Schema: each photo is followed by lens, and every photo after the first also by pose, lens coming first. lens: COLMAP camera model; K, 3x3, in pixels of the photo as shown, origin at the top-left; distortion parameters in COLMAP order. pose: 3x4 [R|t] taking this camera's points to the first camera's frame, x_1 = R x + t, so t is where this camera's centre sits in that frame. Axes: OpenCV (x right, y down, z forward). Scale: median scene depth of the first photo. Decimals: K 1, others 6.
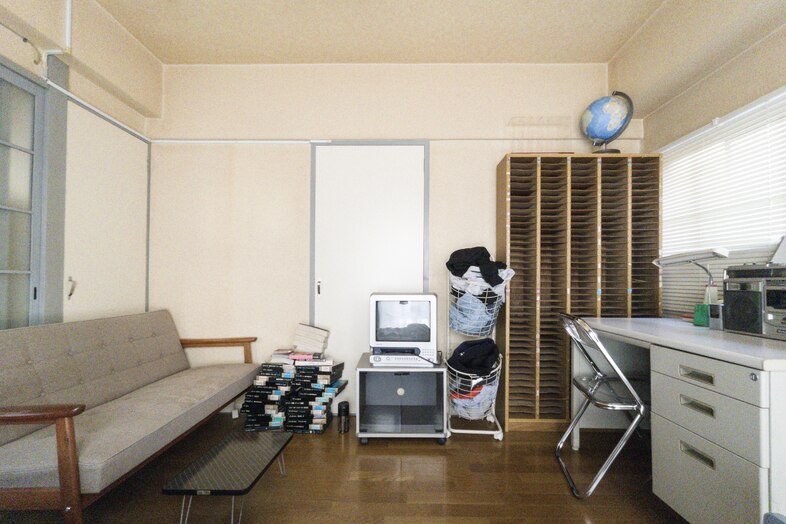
lens RADIAL K [[335.7, 0, 383.4], [0, 335.7, 282.8], [0, 0, 1]] dist [0.000707, -0.000552]
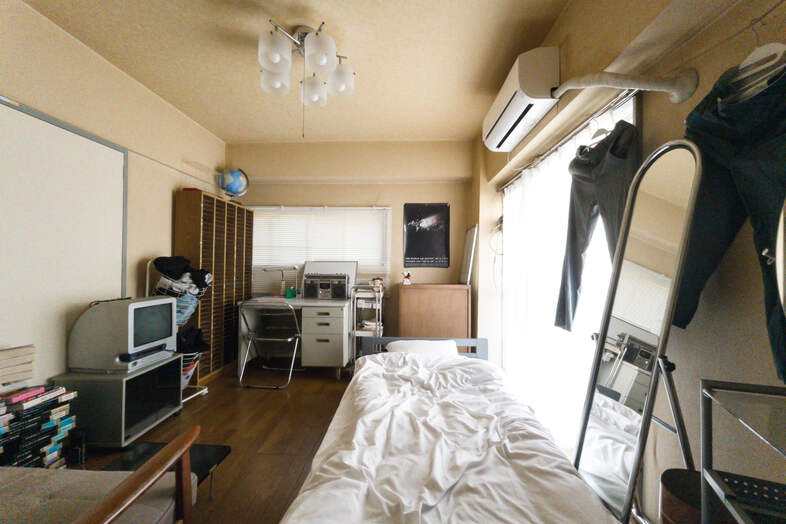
lens RADIAL K [[335.7, 0, 404.2], [0, 335.7, 280.2], [0, 0, 1]] dist [0.000707, -0.000552]
pose [[-0.013878, -0.046962, 0.998800, -1.052633], [-0.005270, 0.998886, 0.046893, -0.083630], [-0.999890, -0.004613, -0.014110, 0.175803]]
